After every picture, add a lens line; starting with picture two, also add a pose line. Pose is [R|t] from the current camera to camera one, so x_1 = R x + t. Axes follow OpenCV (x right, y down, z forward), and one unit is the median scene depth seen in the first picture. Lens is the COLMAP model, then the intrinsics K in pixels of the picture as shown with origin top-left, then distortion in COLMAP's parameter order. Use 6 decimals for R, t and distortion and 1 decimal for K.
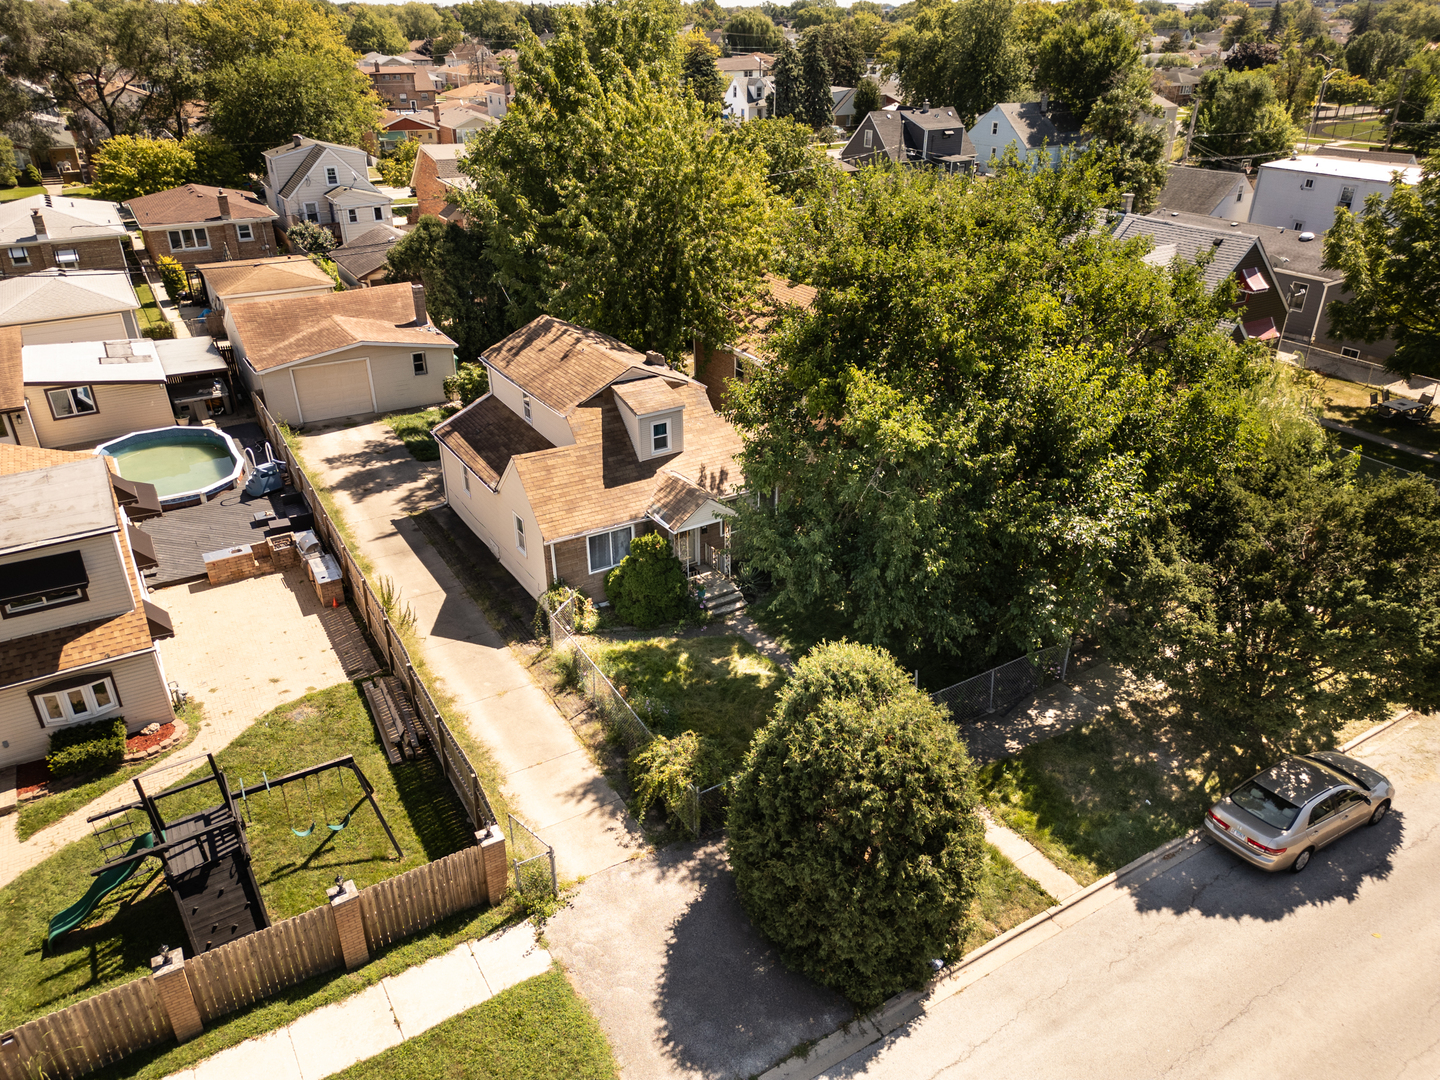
lens RADIAL K [[1025.1, 0, 718.1], [0, 1025.1, 540.2], [0, 0, 1]] dist [0.050097, -0.040304]
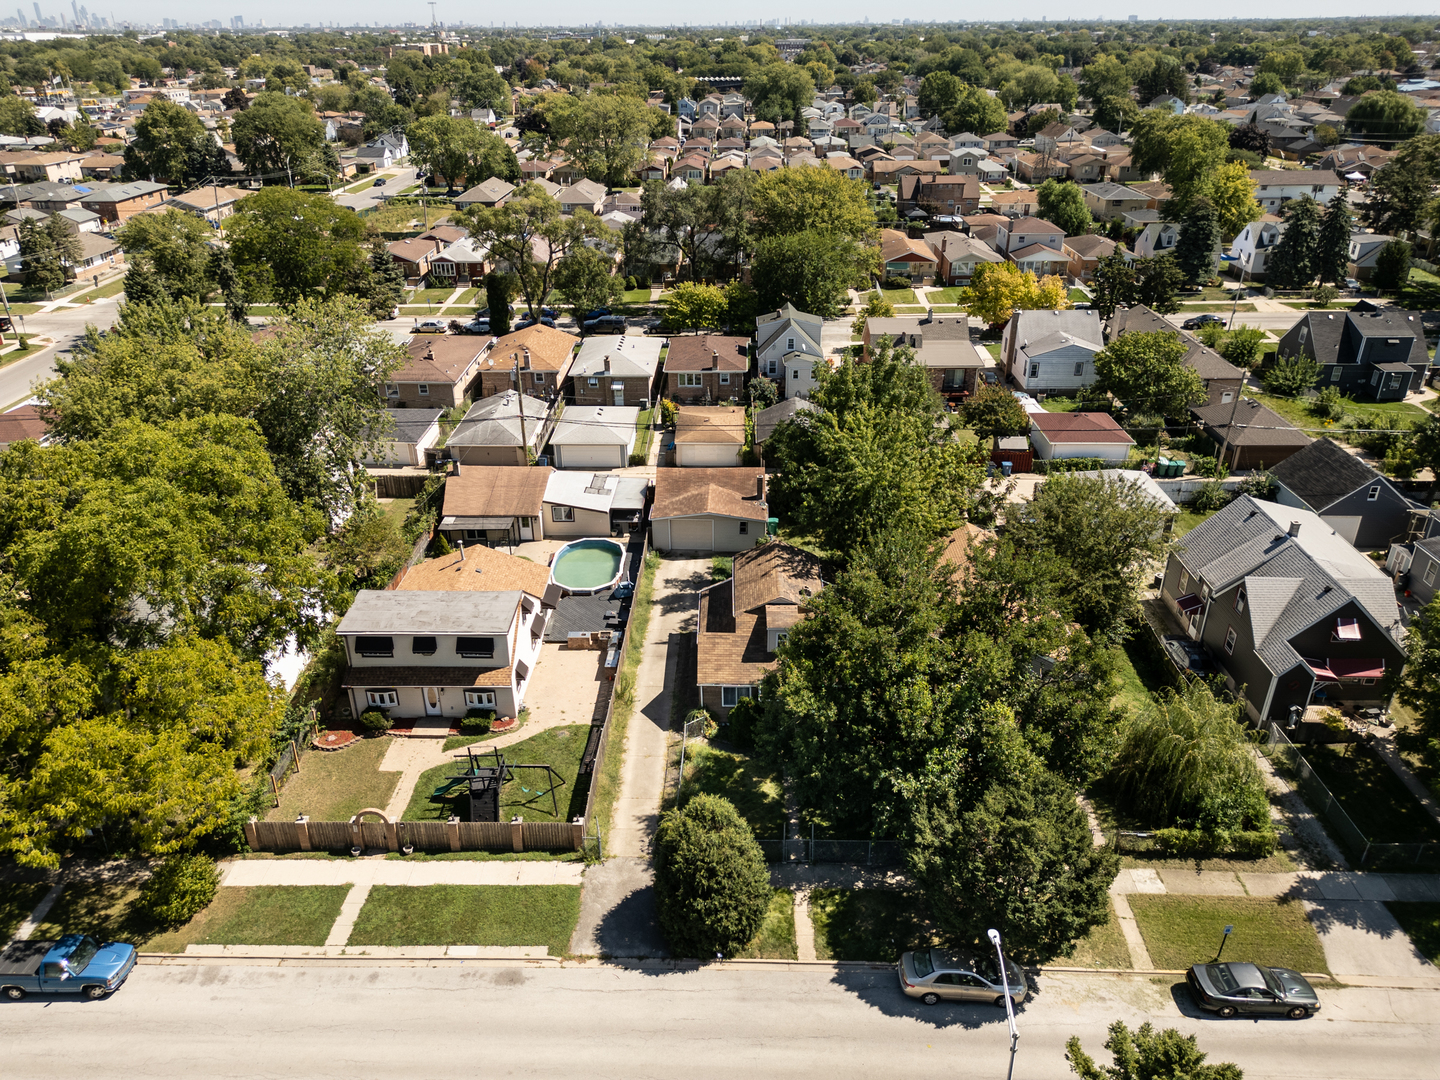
lens RADIAL K [[1025.1, 0, 721.6], [0, 1025.1, 541.9], [0, 0, 1]] dist [0.050097, -0.040304]
pose [[0.842602, 0.241913, -0.481144, 0.736530], [-0.241450, 0.968300, 0.064009, -0.397756], [0.481376, 0.062238, 0.874302, -0.657518]]
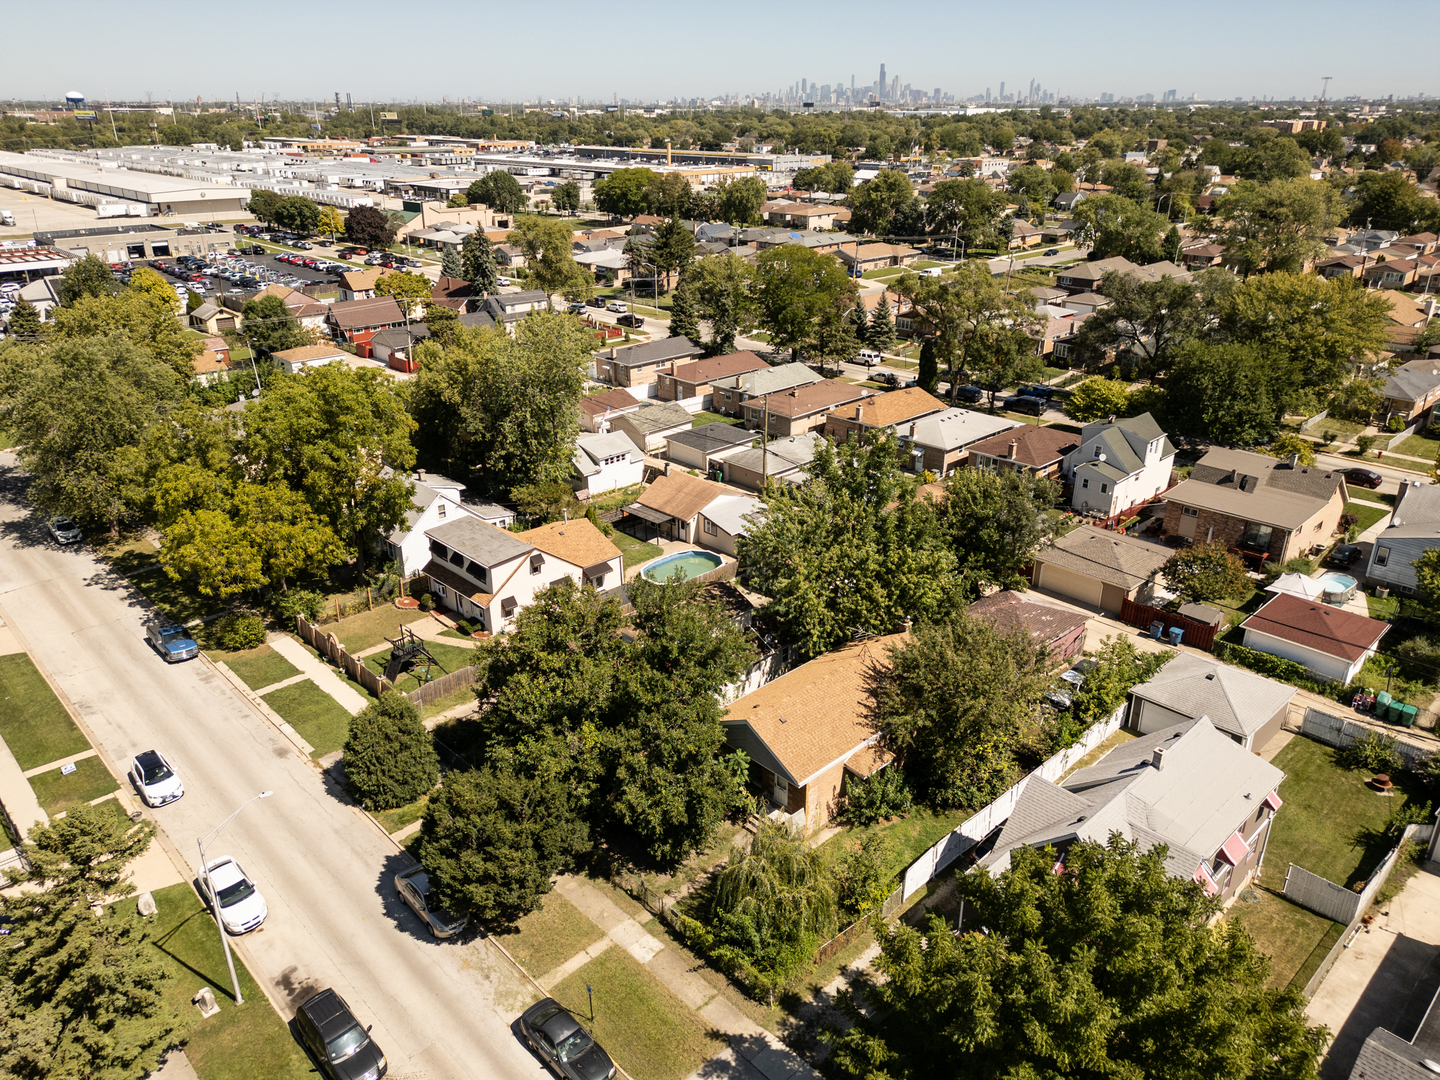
lens RADIAL K [[1025.1, 0, 722.4], [0, 1025.1, 537.2], [0, 0, 1]] dist [0.050097, -0.040304]
pose [[0.213078, 0.384030, -0.898398, 1.945745], [-0.437790, 0.859567, 0.263598, -1.025111], [0.873463, 0.337143, 0.351280, 0.425841]]
